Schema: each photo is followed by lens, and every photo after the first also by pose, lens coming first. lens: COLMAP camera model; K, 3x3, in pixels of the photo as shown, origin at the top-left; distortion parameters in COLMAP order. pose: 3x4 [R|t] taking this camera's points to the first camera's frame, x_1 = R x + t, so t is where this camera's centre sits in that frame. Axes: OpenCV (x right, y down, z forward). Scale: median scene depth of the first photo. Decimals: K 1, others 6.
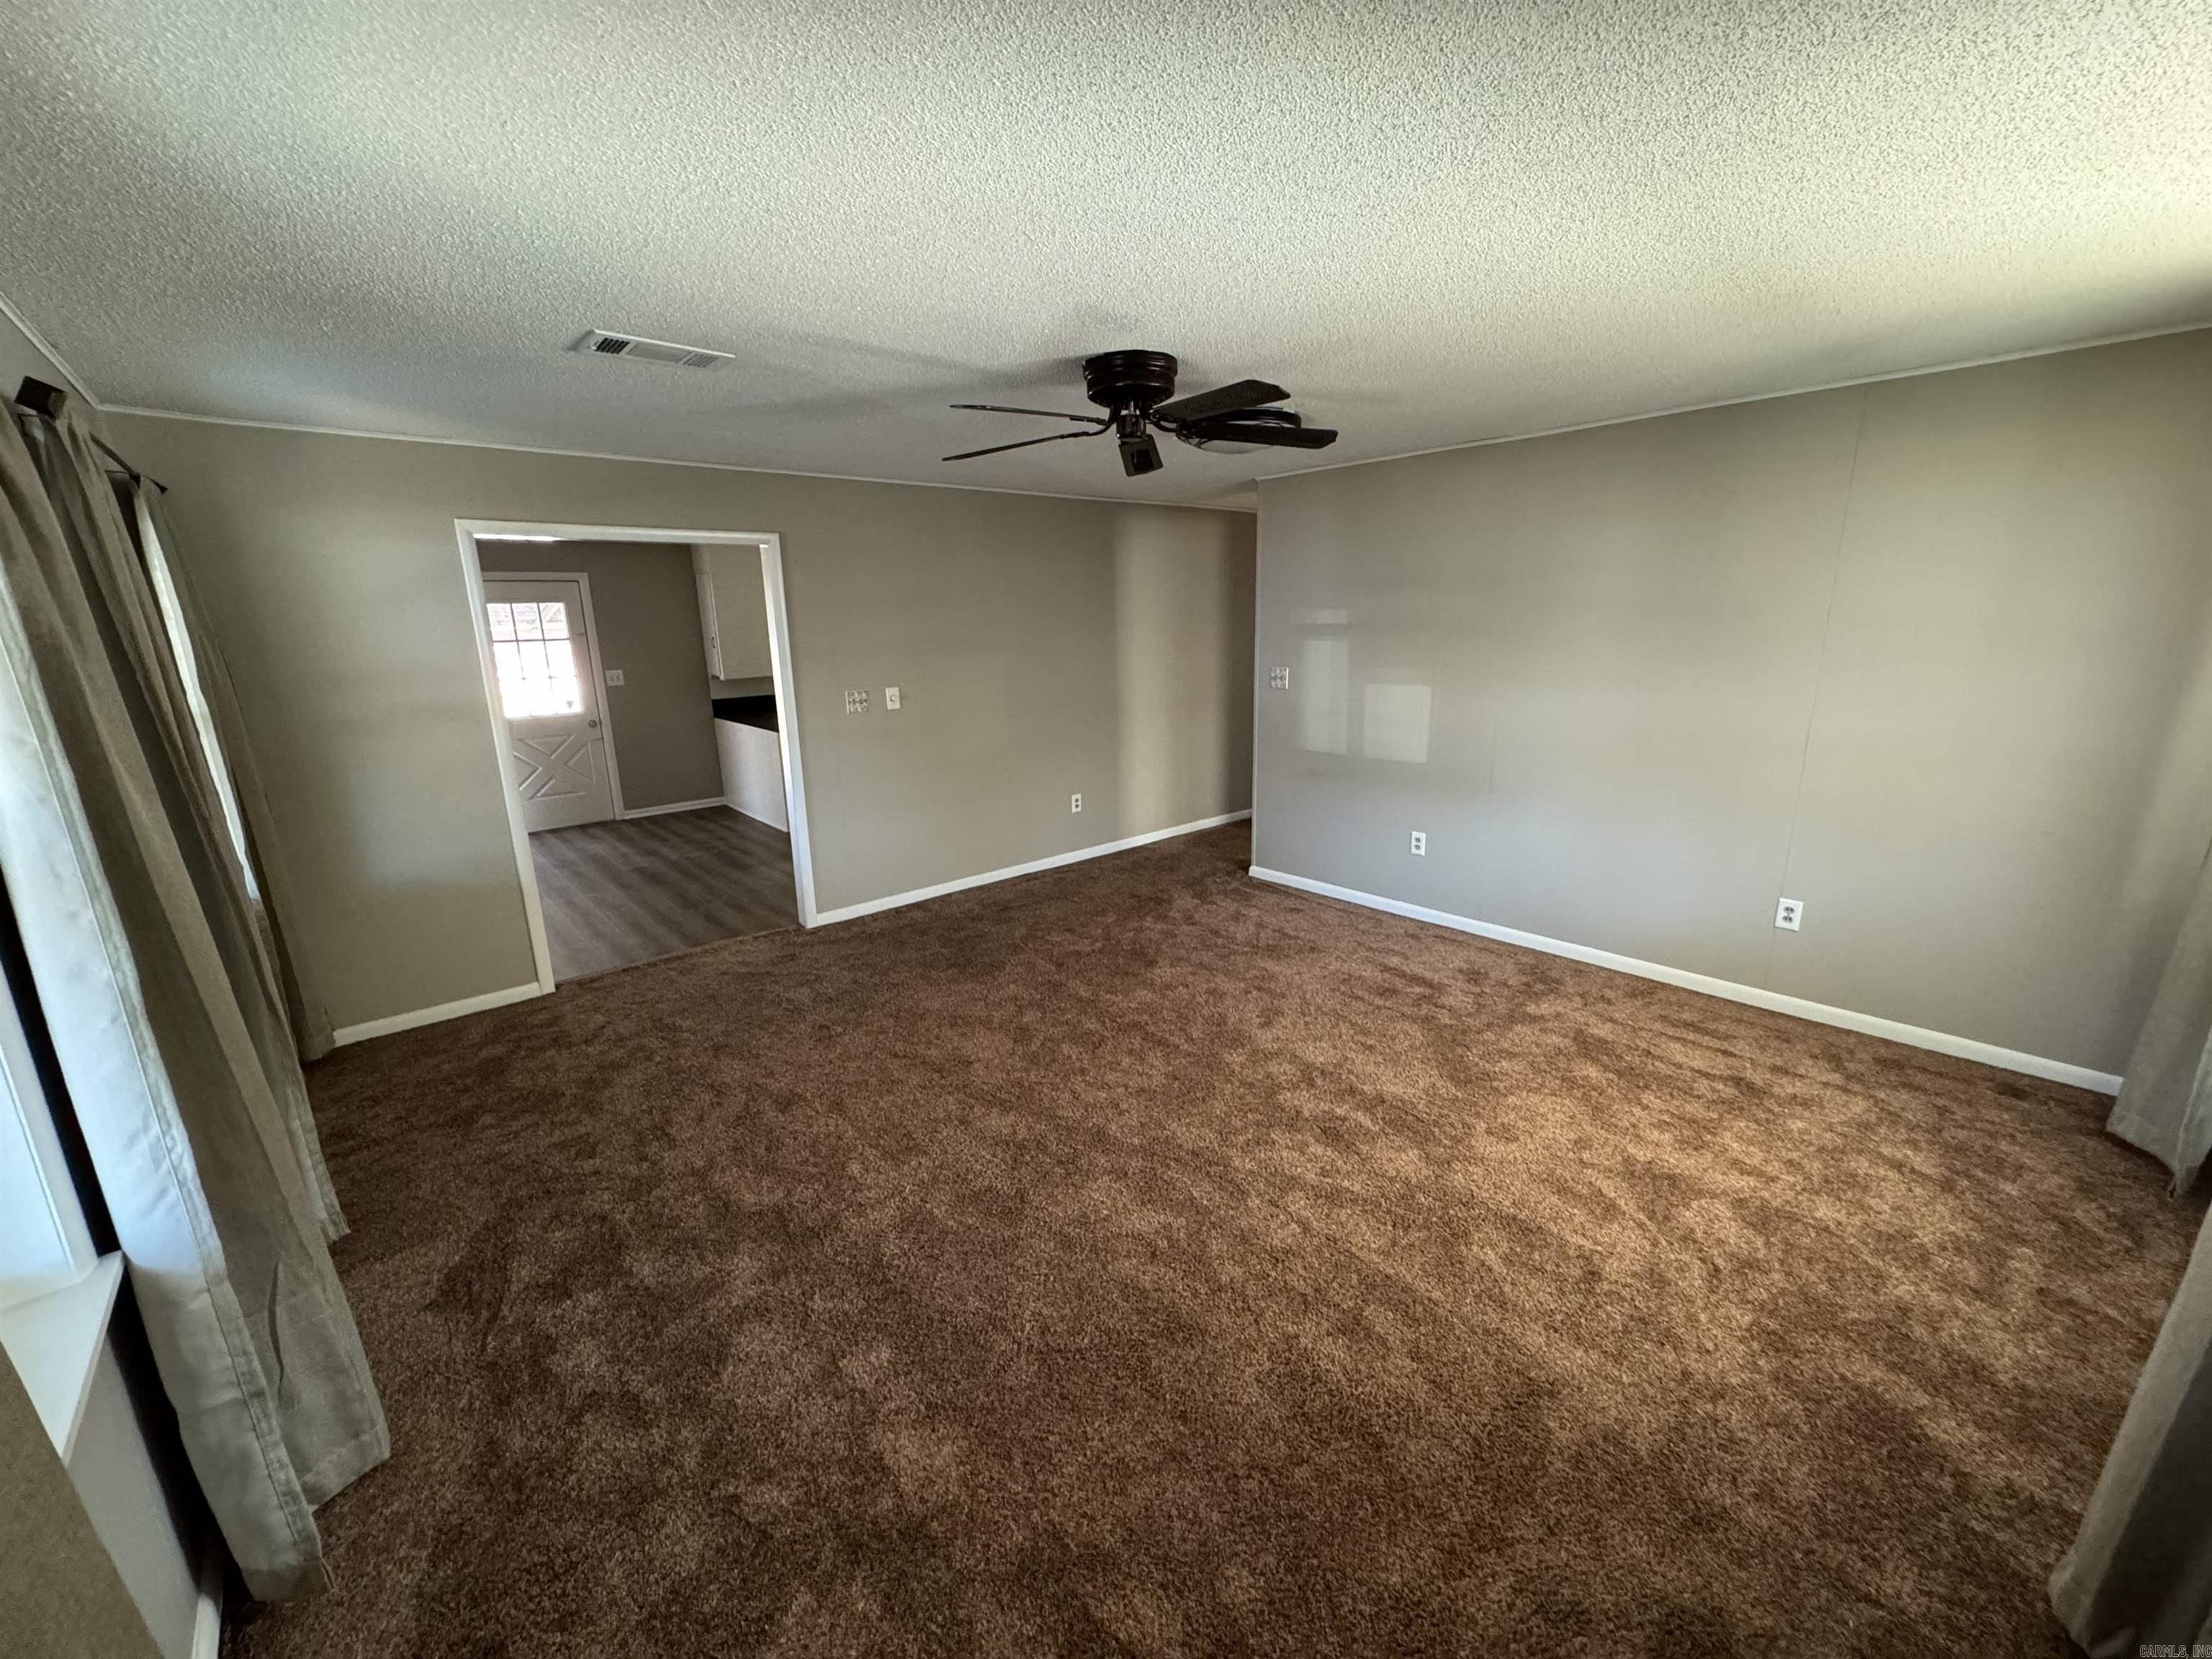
lens RADIAL K [[883.6, 0, 1105.4], [0, 883.6, 833.1], [0, 0, 1]] dist [-0.000672, -0.000219]
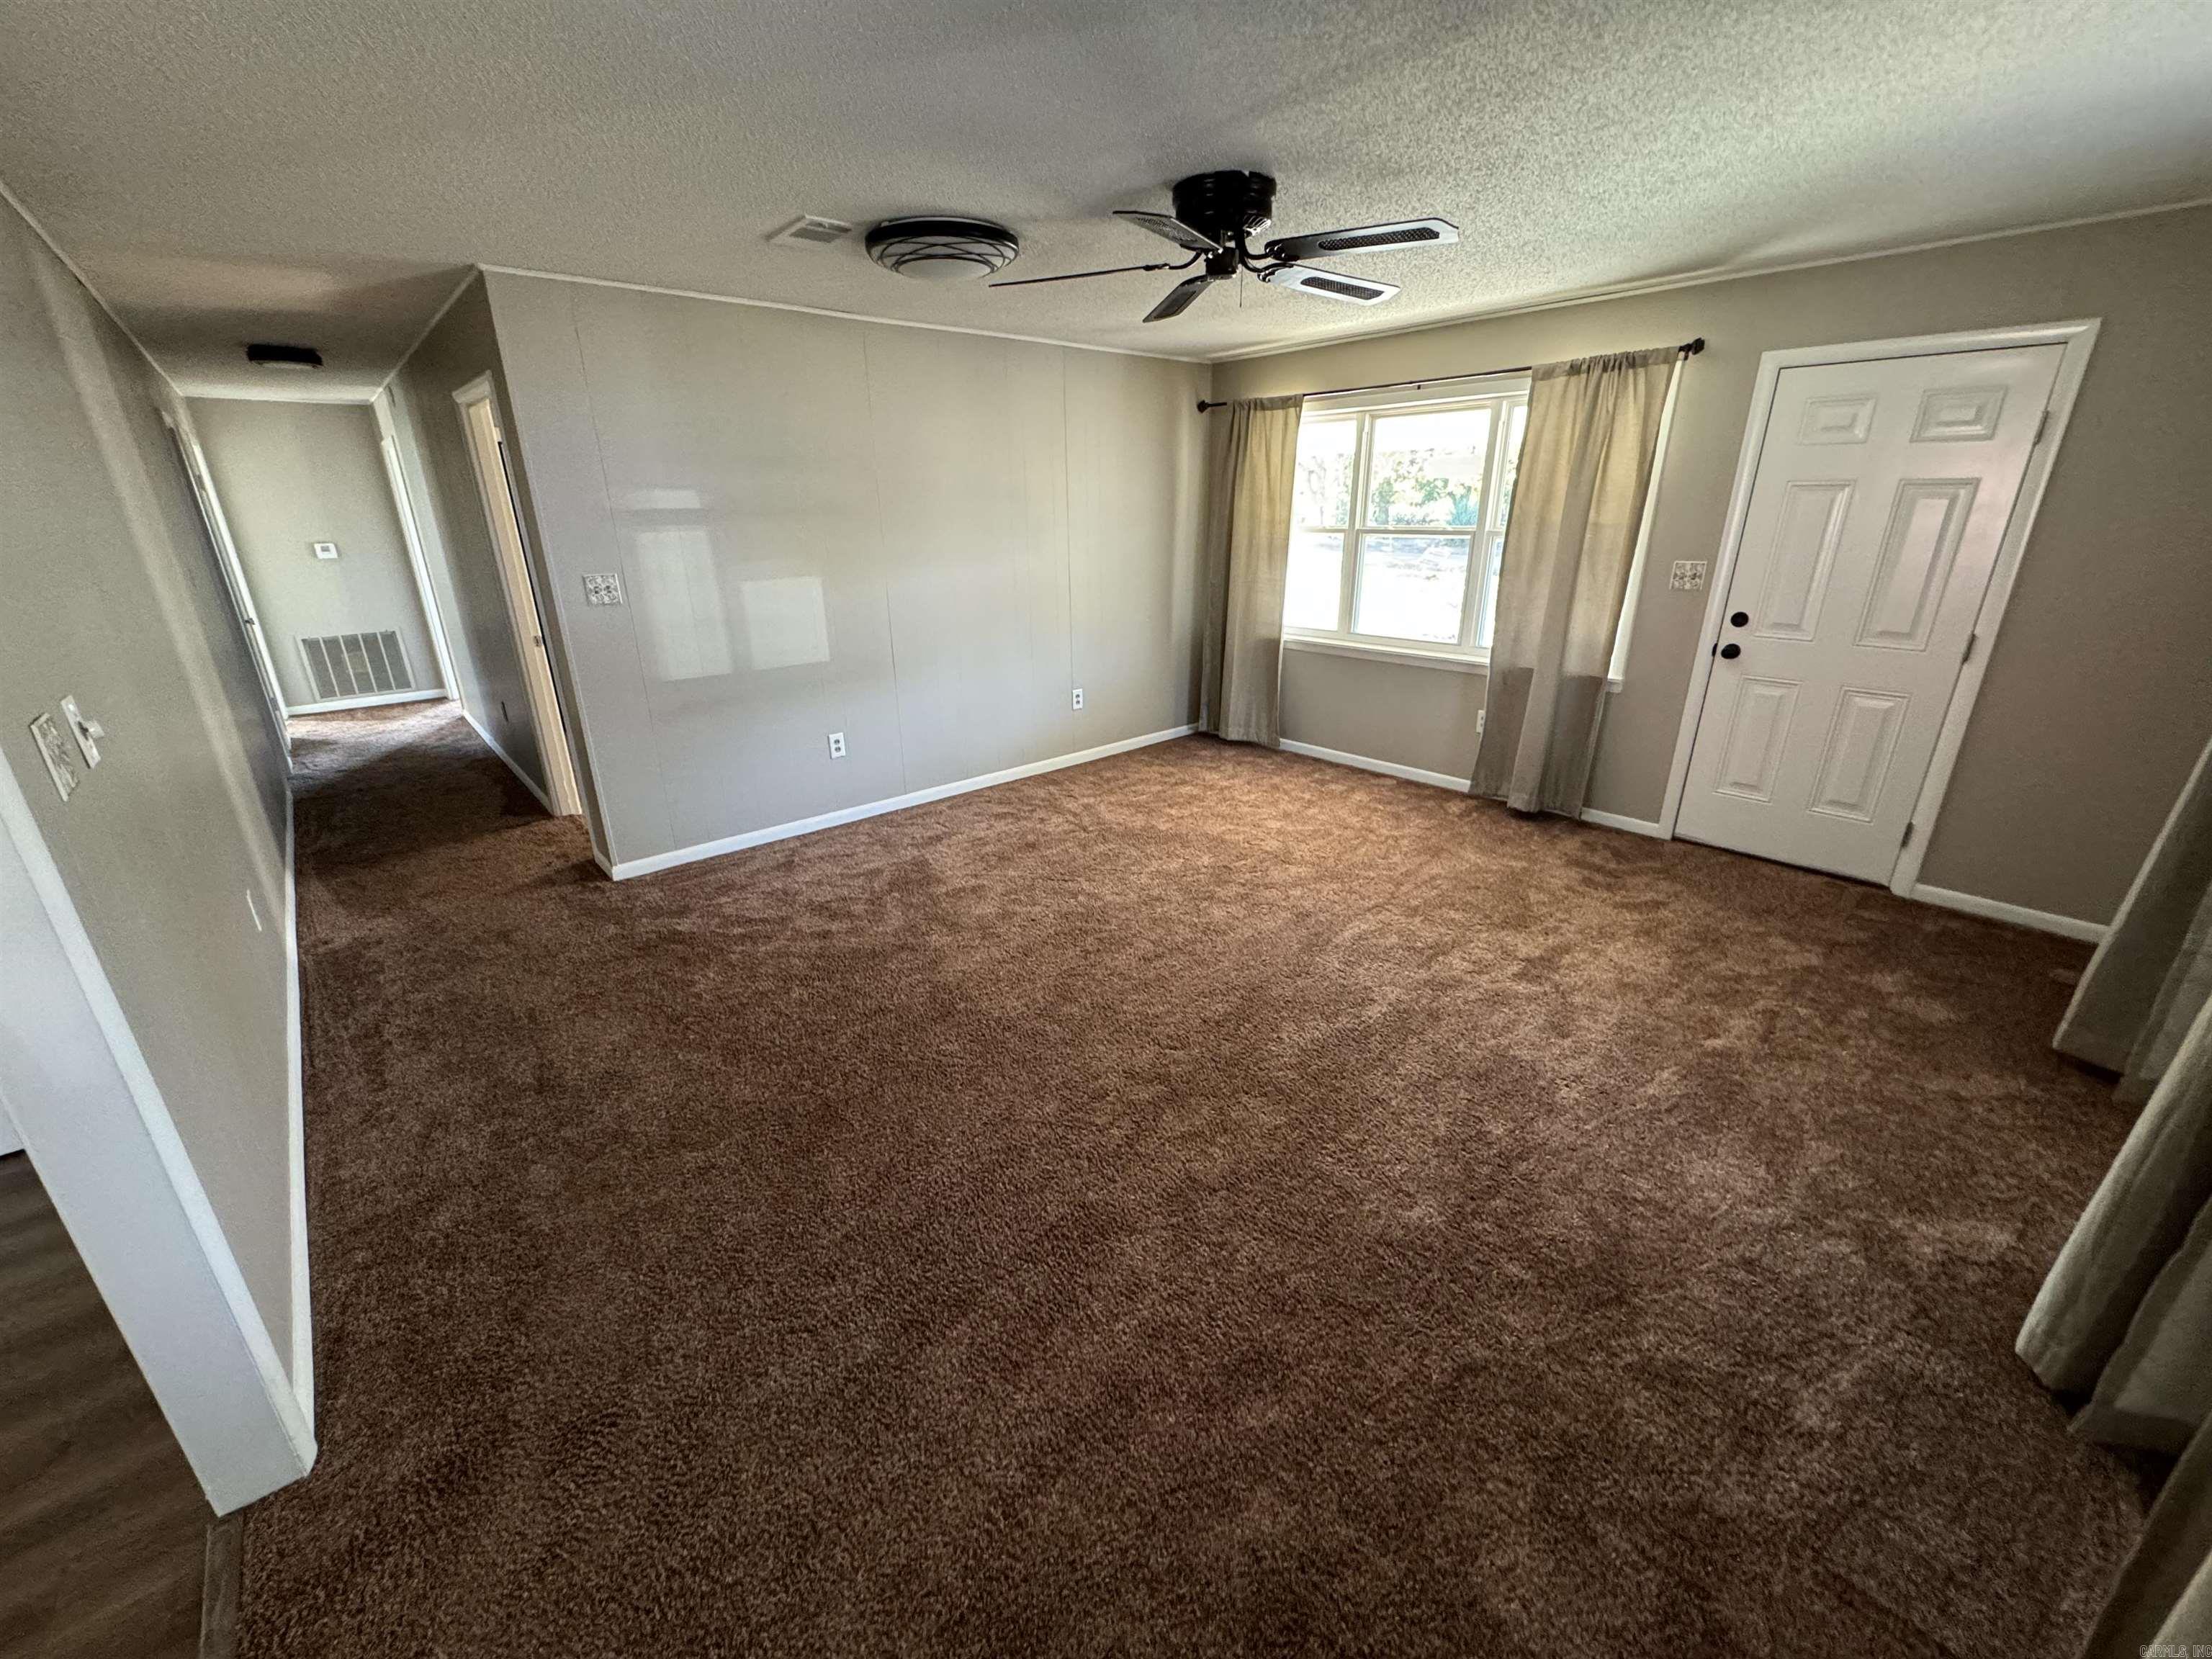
lens RADIAL K [[883.6, 0, 1105.4], [0, 883.6, 833.1], [0, 0, 1]] dist [-0.000672, -0.000219]
pose [[-0.012488, -0.329278, 0.944150, -0.586540], [0.251233, 0.912902, 0.321703, -0.136909], [-0.967846, 0.241219, 0.071325, 0.676318]]
